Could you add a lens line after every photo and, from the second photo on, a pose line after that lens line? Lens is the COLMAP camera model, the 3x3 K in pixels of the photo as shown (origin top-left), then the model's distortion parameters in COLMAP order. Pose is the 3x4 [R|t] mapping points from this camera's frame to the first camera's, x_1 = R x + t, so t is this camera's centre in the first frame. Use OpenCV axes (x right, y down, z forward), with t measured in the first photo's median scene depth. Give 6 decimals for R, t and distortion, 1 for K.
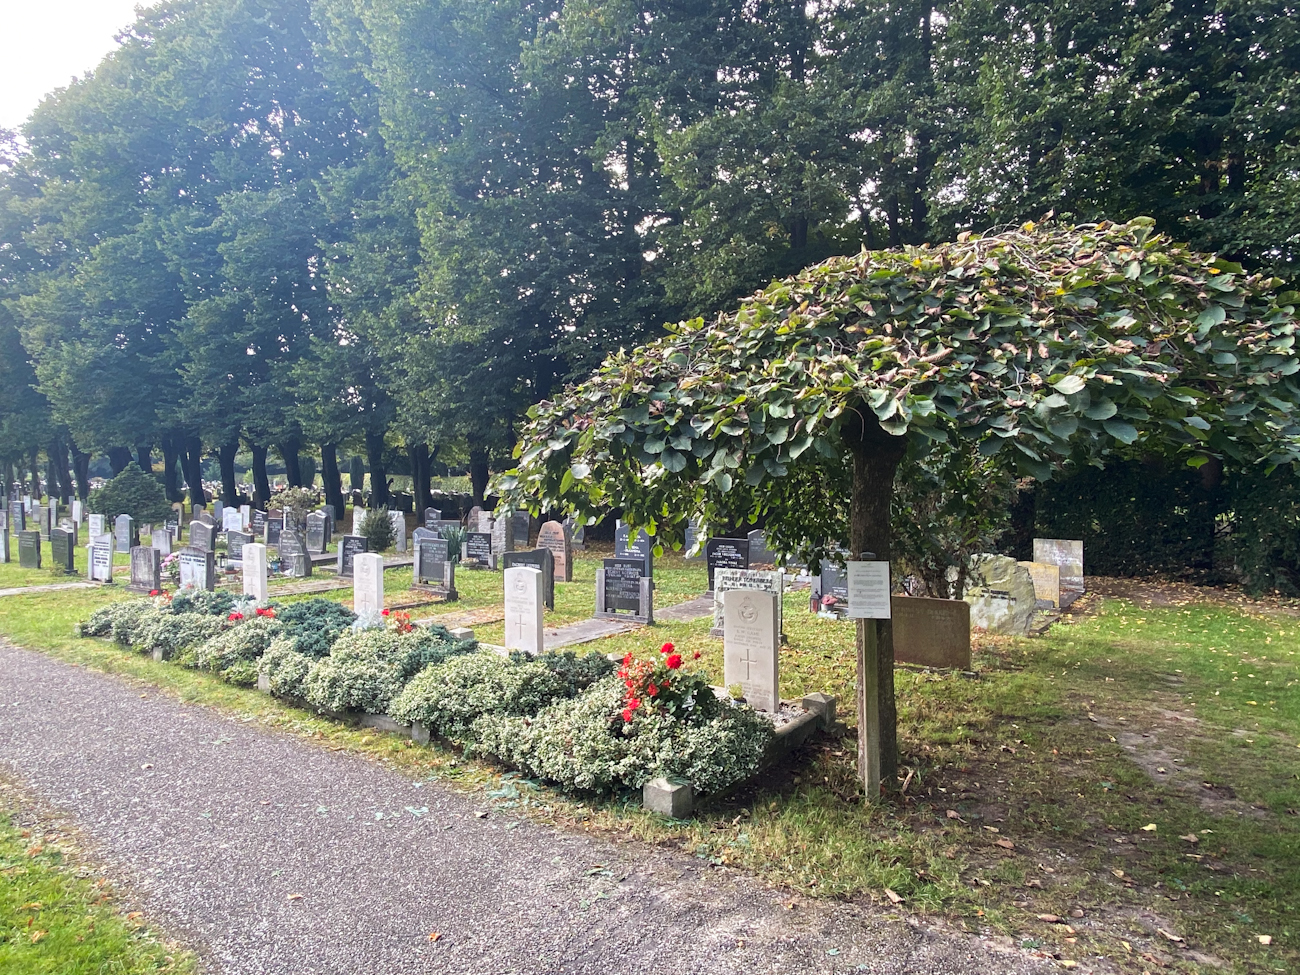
lens RADIAL K [[775.4, 0, 647.7], [0, 775.4, 483.5], [0, 0, 1]] dist [0.002239, 0.000684]
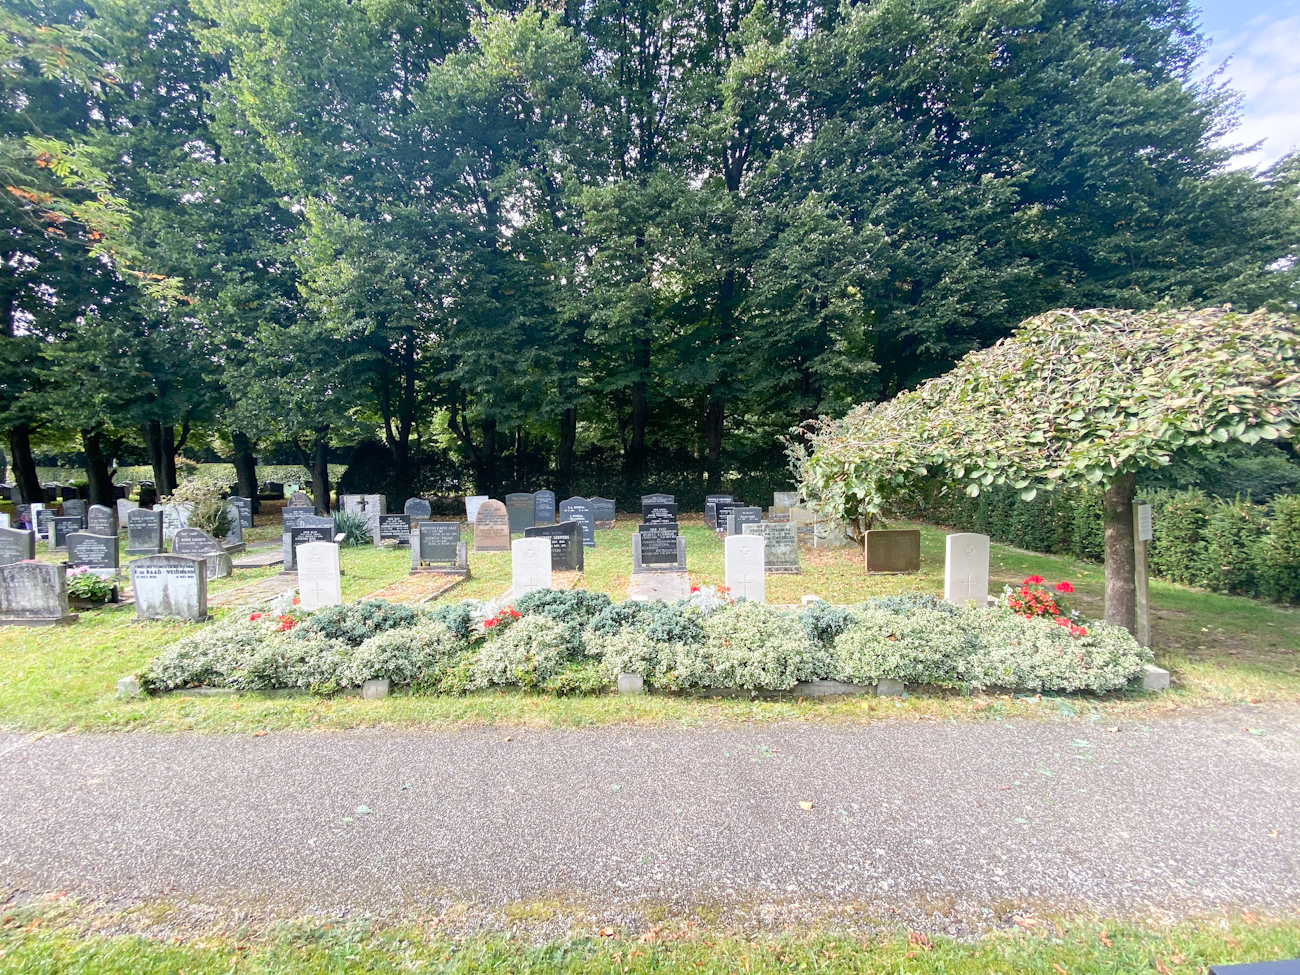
lens RADIAL K [[516.3, 0, 649.1], [0, 516.3, 489.7], [0, 0, 1]] dist [-0.001069, -0.000111]
pose [[0.824442, -0.049415, 0.563785, -0.501830], [0.023952, 0.998335, 0.052478, -0.002956], [-0.565439, -0.029761, 0.824253, 0.300218]]
